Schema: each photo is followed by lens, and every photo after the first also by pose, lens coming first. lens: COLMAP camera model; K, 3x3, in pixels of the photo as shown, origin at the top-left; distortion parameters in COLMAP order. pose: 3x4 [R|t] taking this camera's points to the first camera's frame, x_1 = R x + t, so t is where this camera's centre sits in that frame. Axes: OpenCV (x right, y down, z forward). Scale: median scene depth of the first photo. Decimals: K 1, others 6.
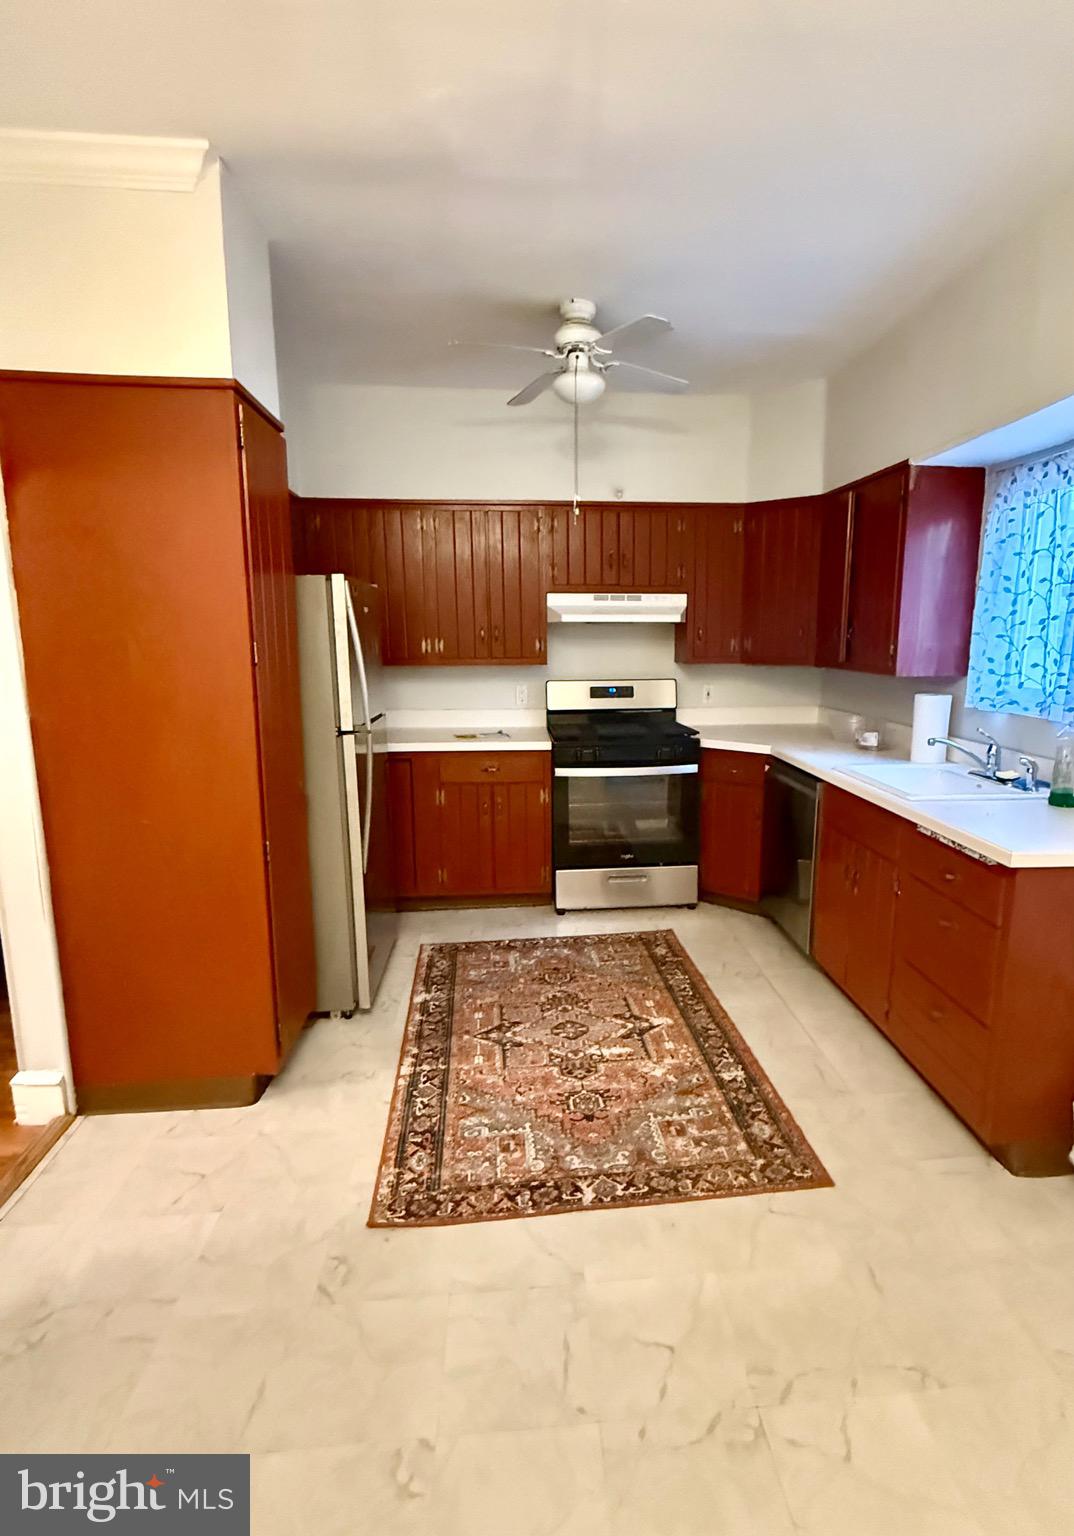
lens RADIAL K [[774.4, 0, 580.2], [0, 774.4, 769.9], [0, 0, 1]] dist [0.002843, 0.000129]
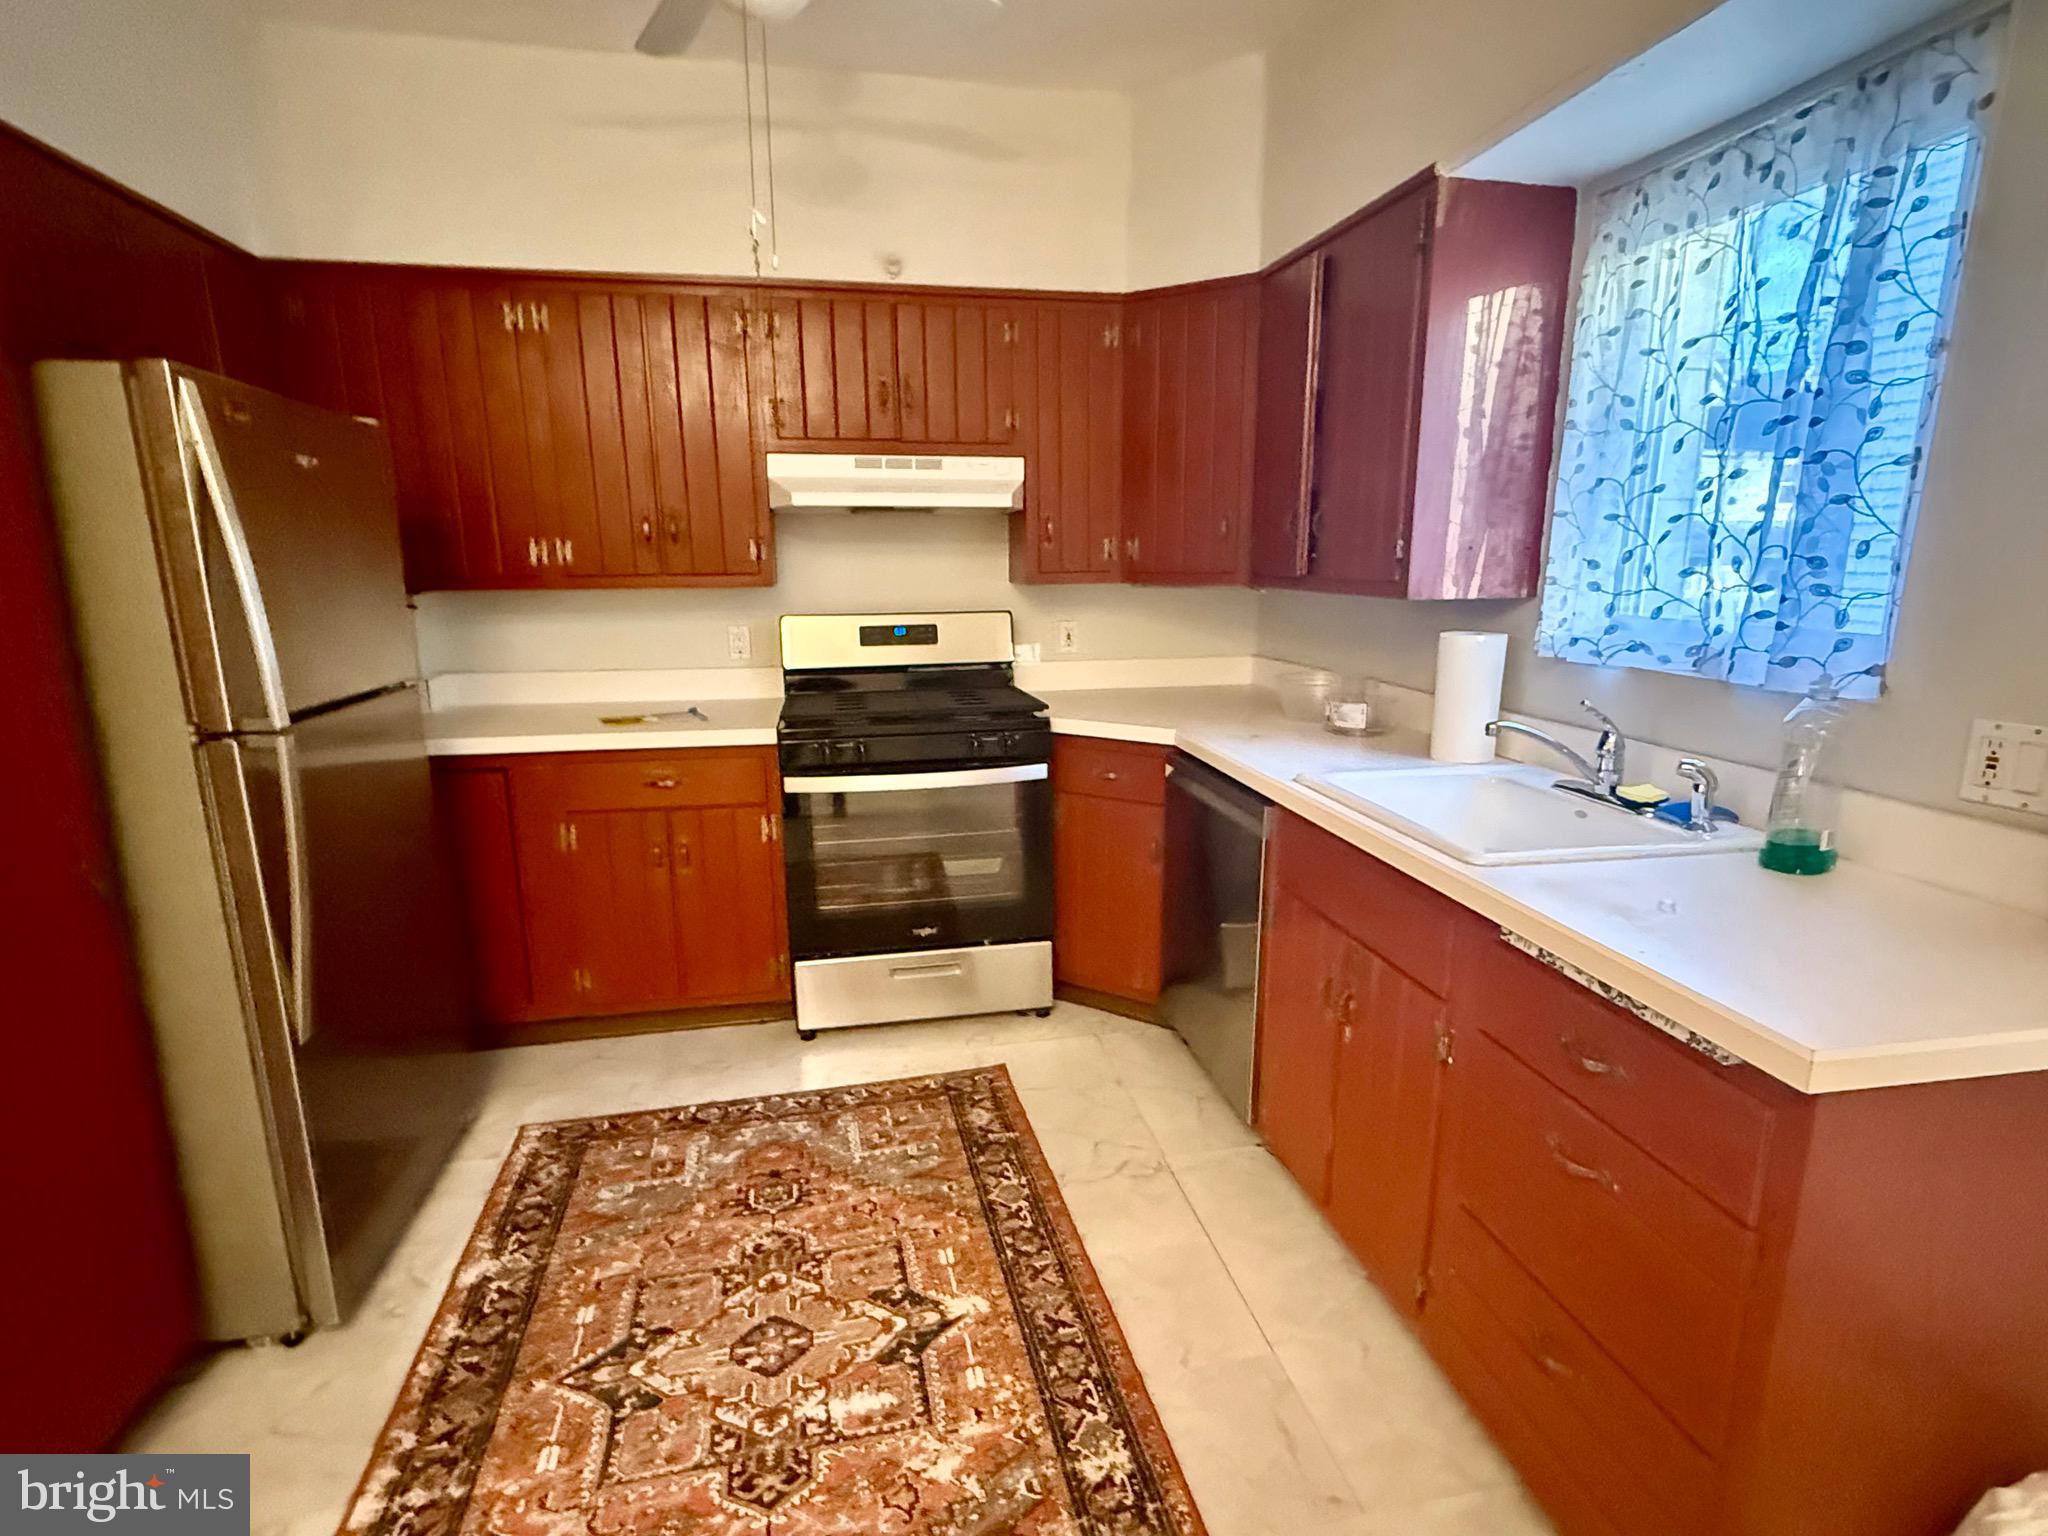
lens RADIAL K [[1023.3, 0, 1025.1], [0, 1023.3, 771.5], [0, 0, 1]] dist [-0.000561, 0.002228]
pose [[0.995388, -0.024015, 0.092873, 0.082743], [0.020891, 0.999187, 0.034467, -0.033249], [-0.093625, -0.032367, 0.995081, 0.331109]]
